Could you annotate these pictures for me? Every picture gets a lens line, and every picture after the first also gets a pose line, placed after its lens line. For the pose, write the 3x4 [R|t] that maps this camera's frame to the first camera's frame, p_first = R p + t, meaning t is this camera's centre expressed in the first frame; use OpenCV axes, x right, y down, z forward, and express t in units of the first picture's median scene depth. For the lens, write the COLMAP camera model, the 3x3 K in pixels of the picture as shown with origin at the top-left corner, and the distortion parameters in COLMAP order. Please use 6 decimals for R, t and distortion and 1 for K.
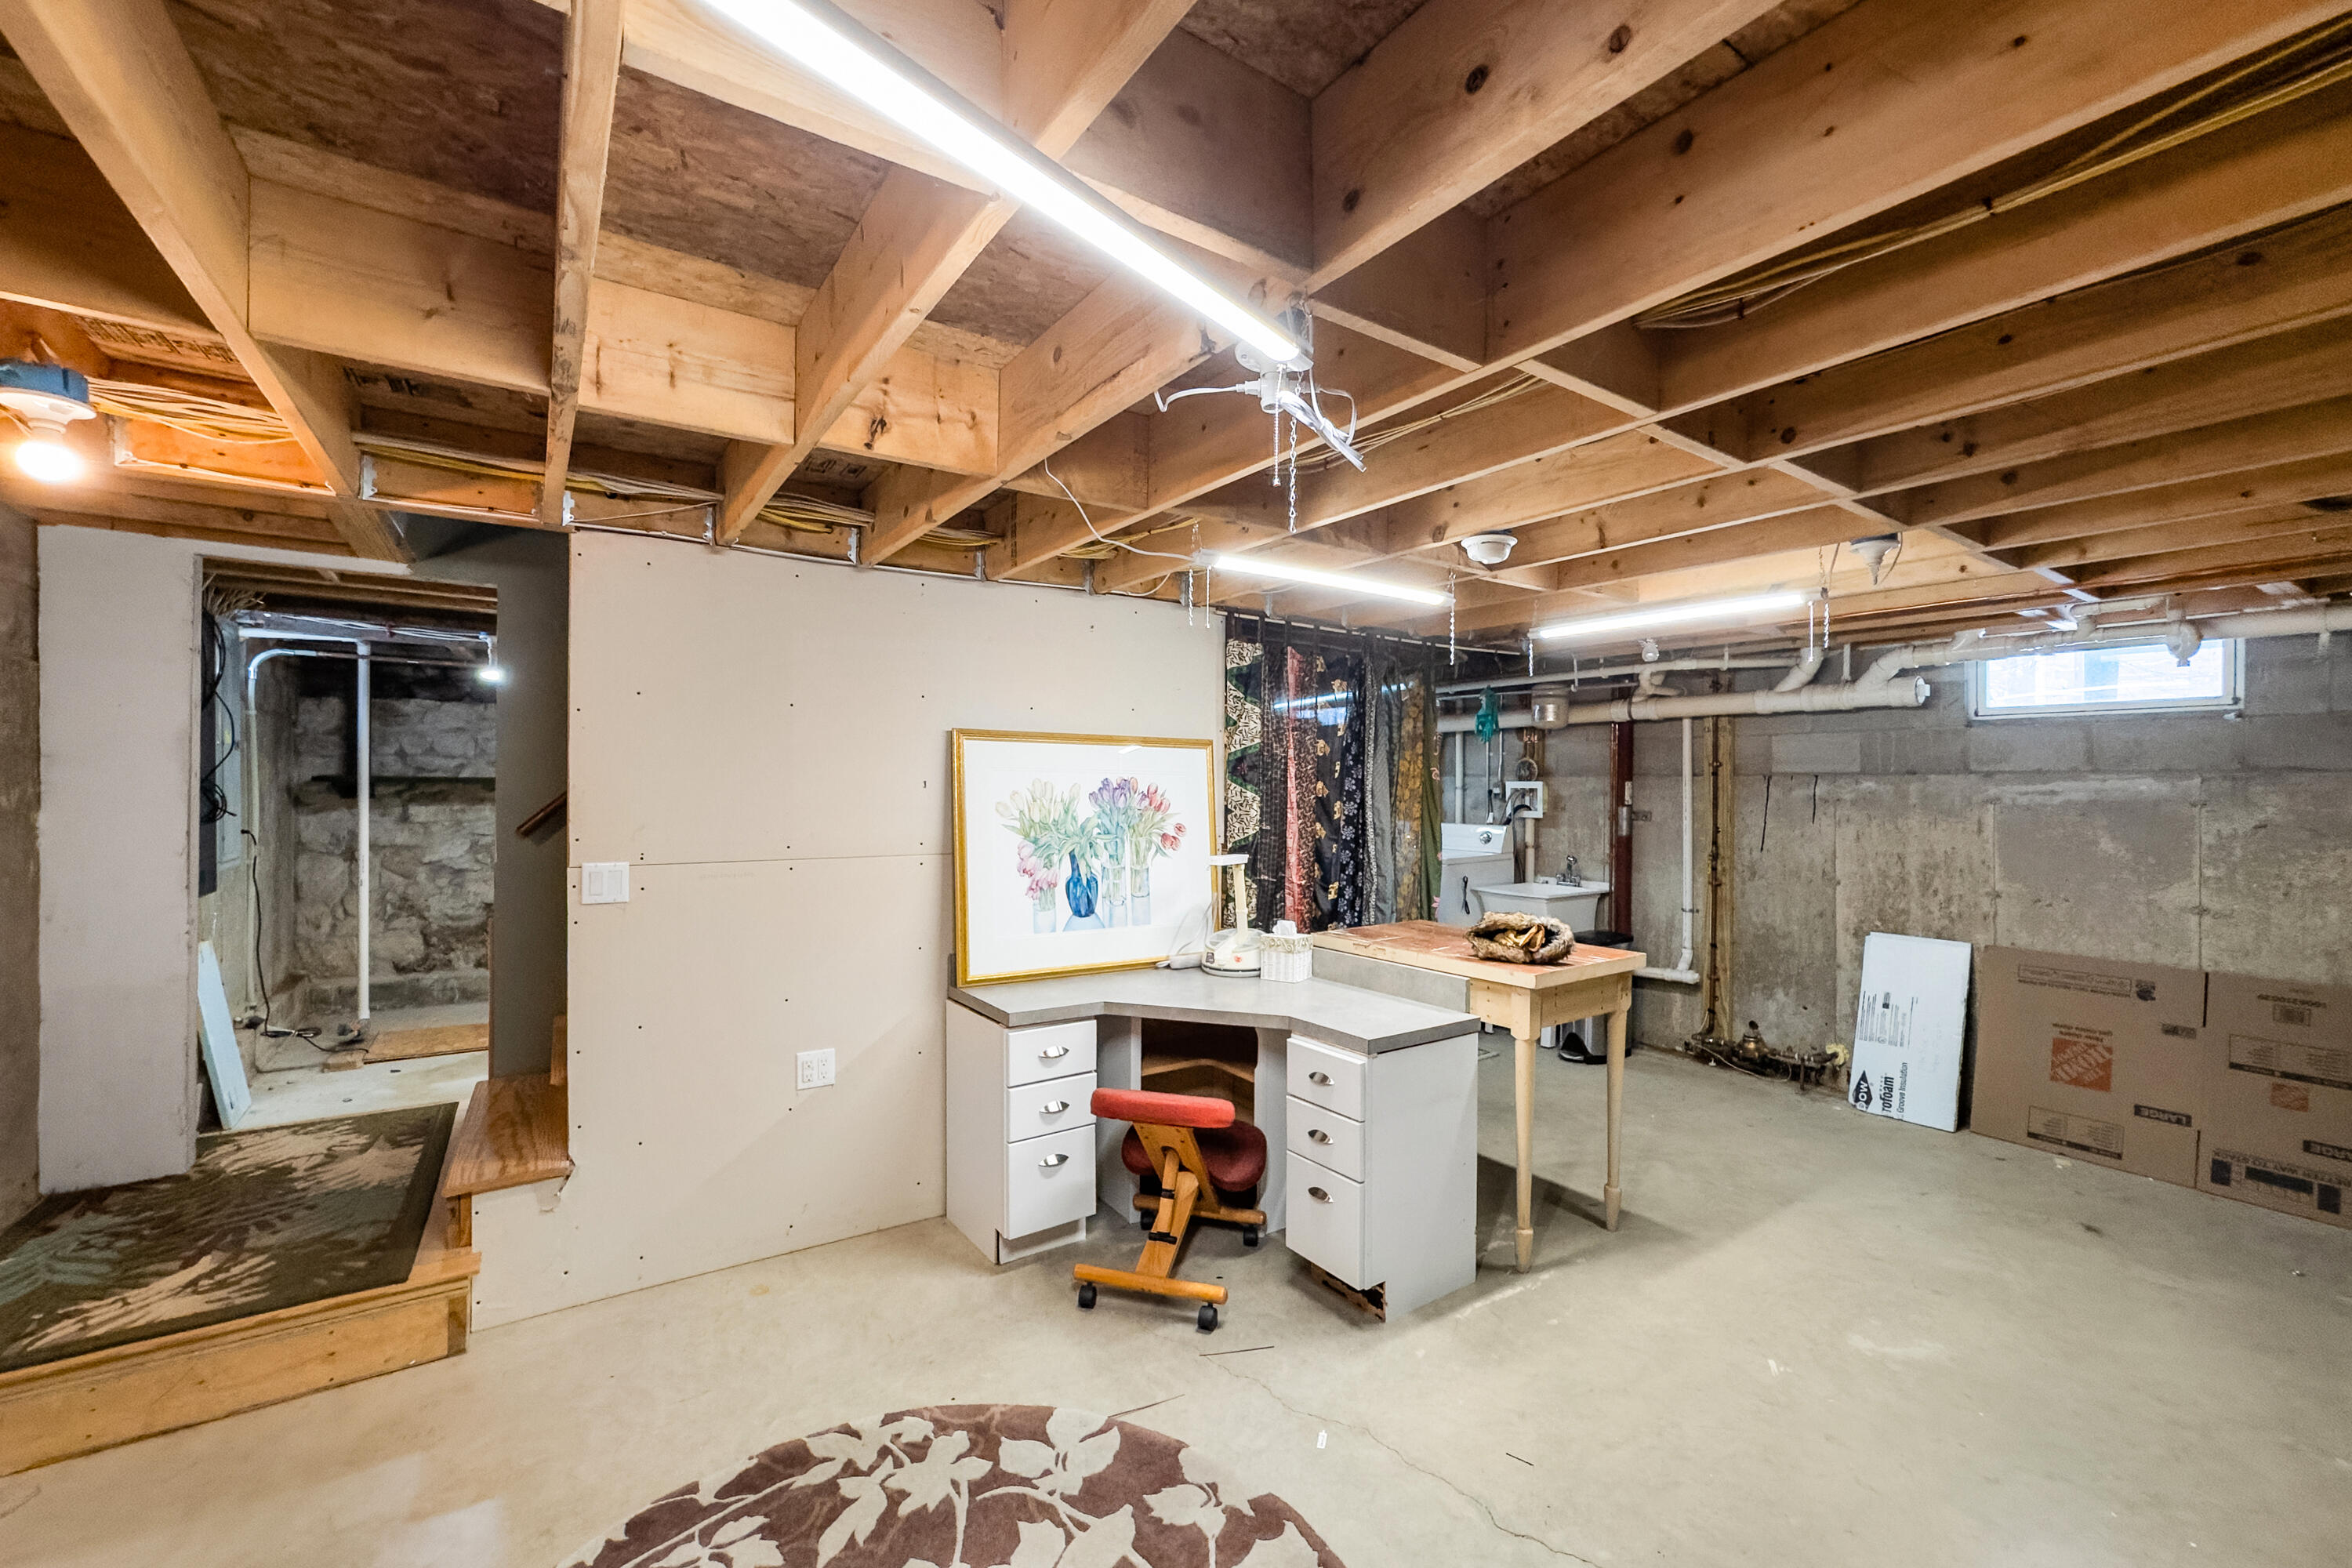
lens RADIAL K [[952.1, 0, 1184.9], [0, 952.1, 791.0], [0, 0, 1]] dist [-0.004598, 0.001442]
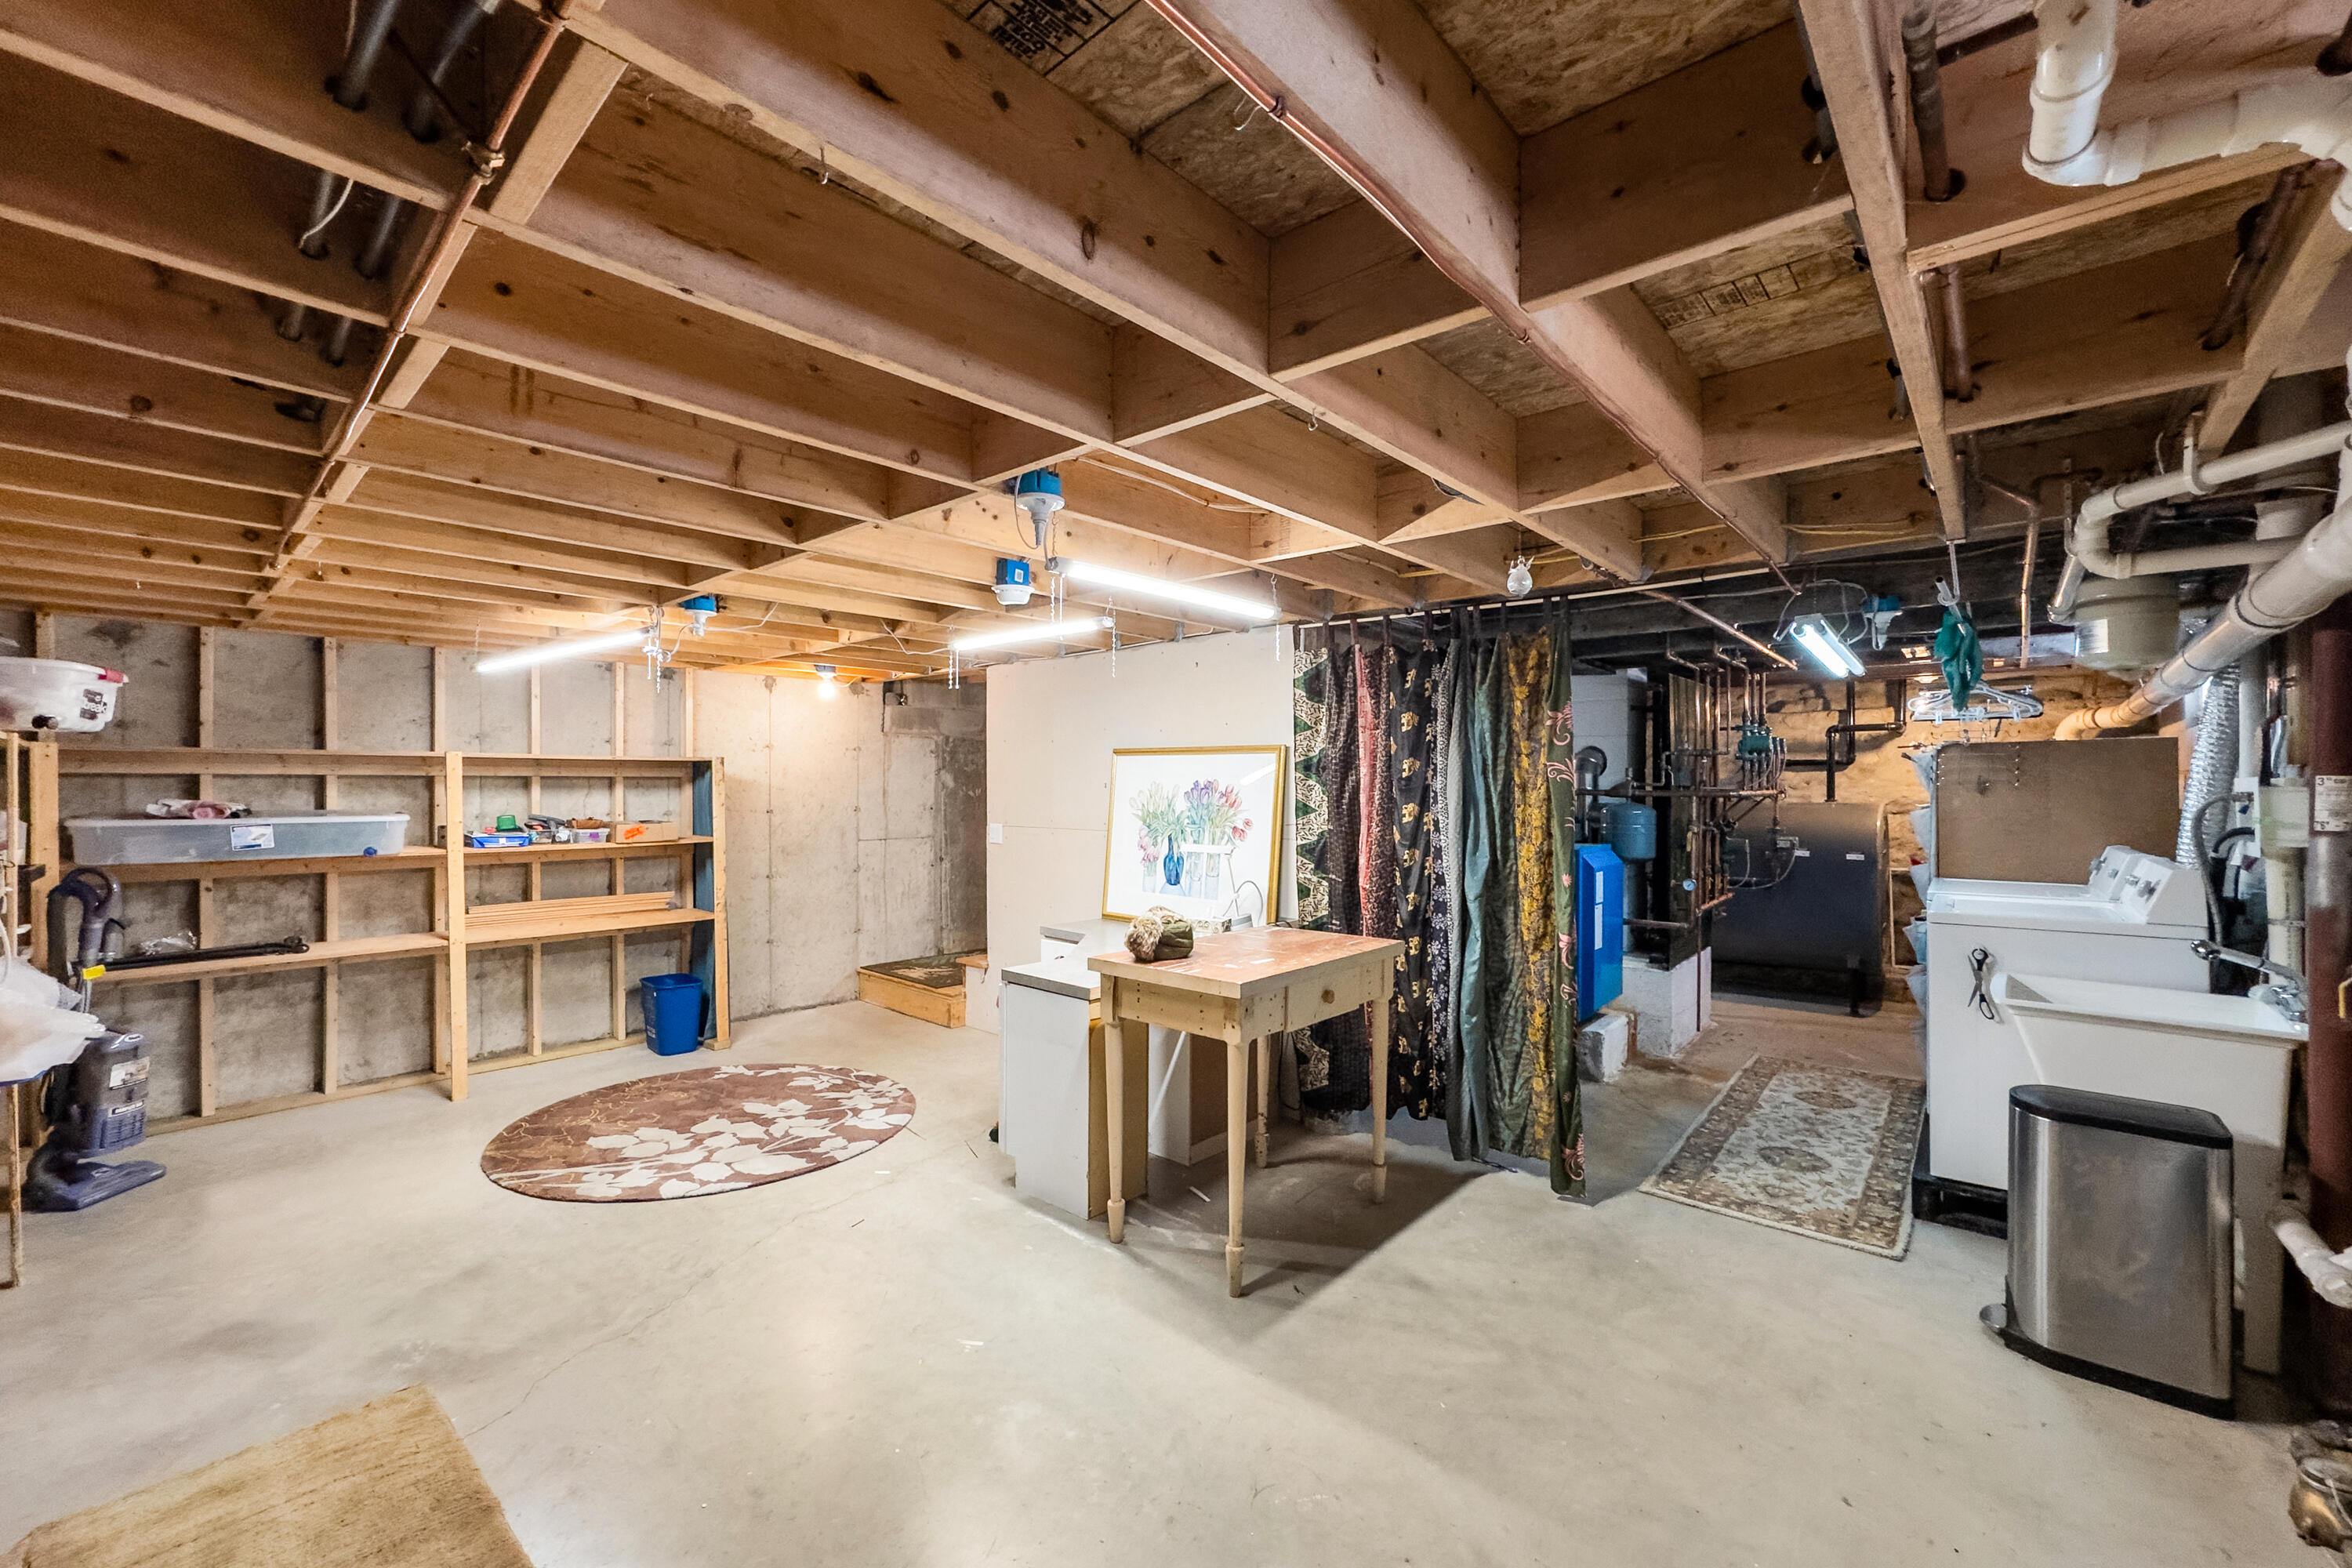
lens RADIAL K [[952.1, 0, 1173.8], [0, 952.1, 790.5], [0, 0, 1]] dist [-0.004598, 0.001442]
pose [[0.241501, -0.001033, -0.970400, 0.935251], [-0.008265, 0.999961, -0.003121, 0.003247], [0.970365, 0.008774, 0.241483, 0.534026]]
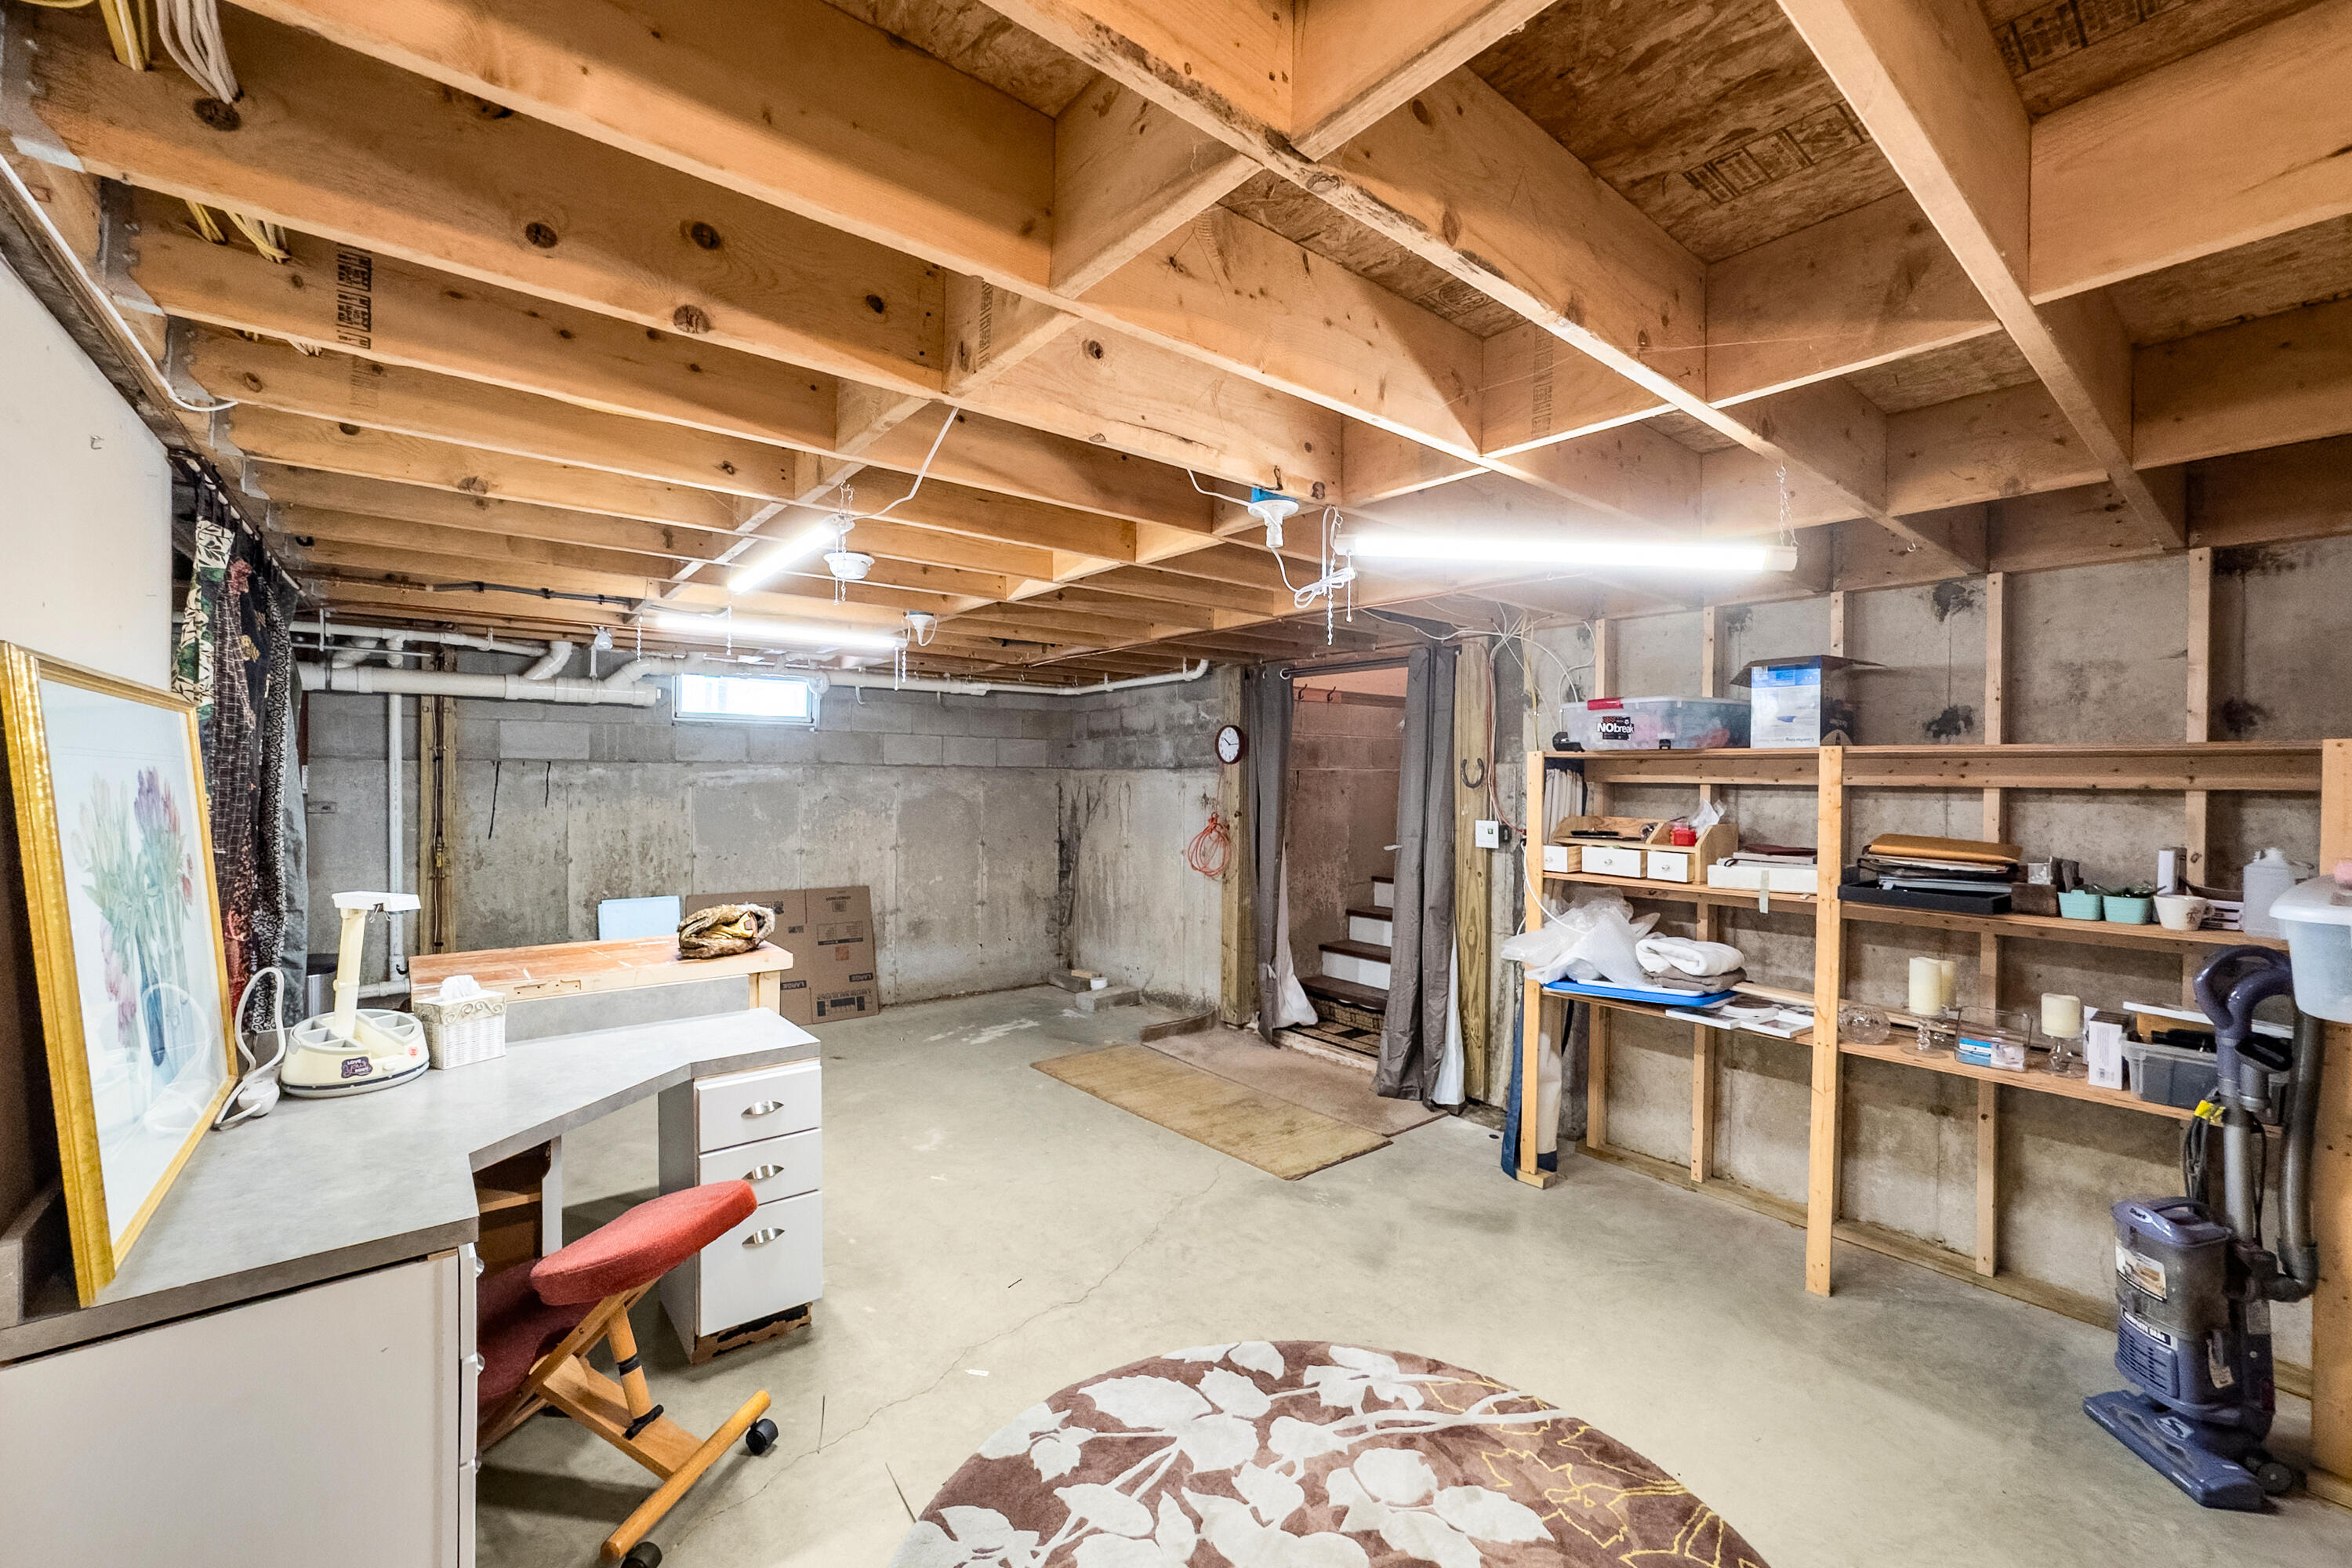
lens RADIAL K [[952.1, 0, 1168.0], [0, 952.1, 779.0], [0, 0, 1]] dist [-0.004598, 0.001442]
pose [[-0.070258, -0.010474, 0.997474, -0.480057], [-0.005370, 0.999934, 0.010121, -0.012744], [-0.997514, -0.004645, -0.070310, 0.422548]]
